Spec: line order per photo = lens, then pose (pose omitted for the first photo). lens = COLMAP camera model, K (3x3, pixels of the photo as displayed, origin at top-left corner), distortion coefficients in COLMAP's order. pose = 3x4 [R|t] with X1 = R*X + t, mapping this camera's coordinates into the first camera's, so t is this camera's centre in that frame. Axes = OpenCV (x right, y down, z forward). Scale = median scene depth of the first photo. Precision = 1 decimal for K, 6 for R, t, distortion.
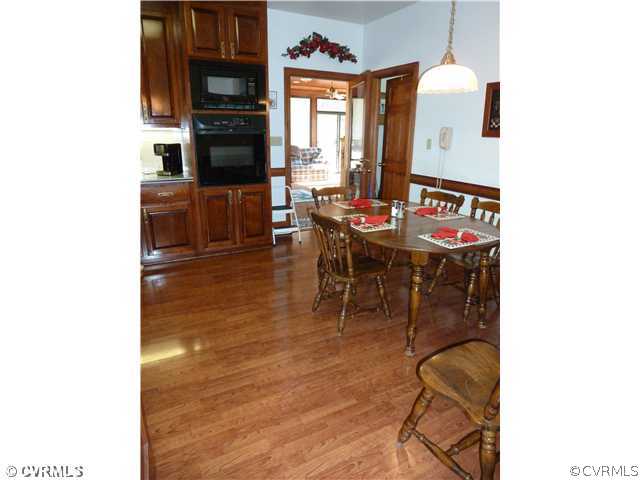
lens RADIAL K [[358.9, 0, 321.4], [0, 358.9, 237.1], [0, 0, 1]] dist [-0.002602, -0.000157]
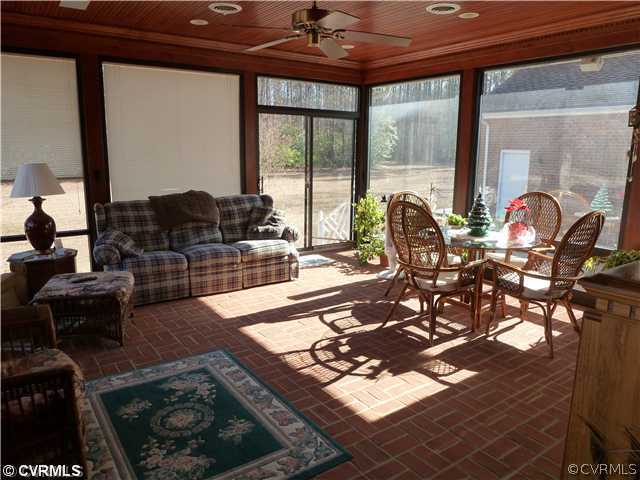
lens RADIAL K [[465.2, 0, 320.3], [0, 465.2, 240.1], [0, 0, 1]] dist [-0.008168, -0.001164]
pose [[0.990857, -0.028726, 0.131823, -0.016062], [0.042895, 0.993447, -0.105938, -0.148142], [-0.127916, 0.110624, 0.985596, 0.513565]]
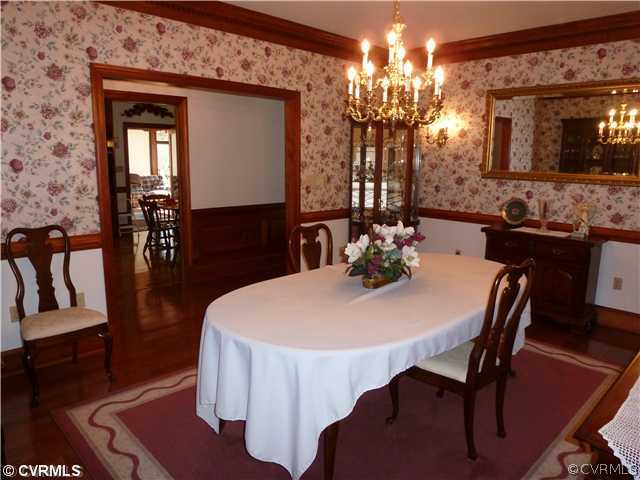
lens RADIAL K [[465.2, 0, 318.6], [0, 465.2, 238.3], [0, 0, 1]] dist [-0.008168, -0.001164]
pose [[0.956933, -0.051380, 0.285727, 0.040732], [0.083409, 0.991376, -0.101077, 0.113246], [-0.278069, 0.120557, 0.952966, -0.415577]]
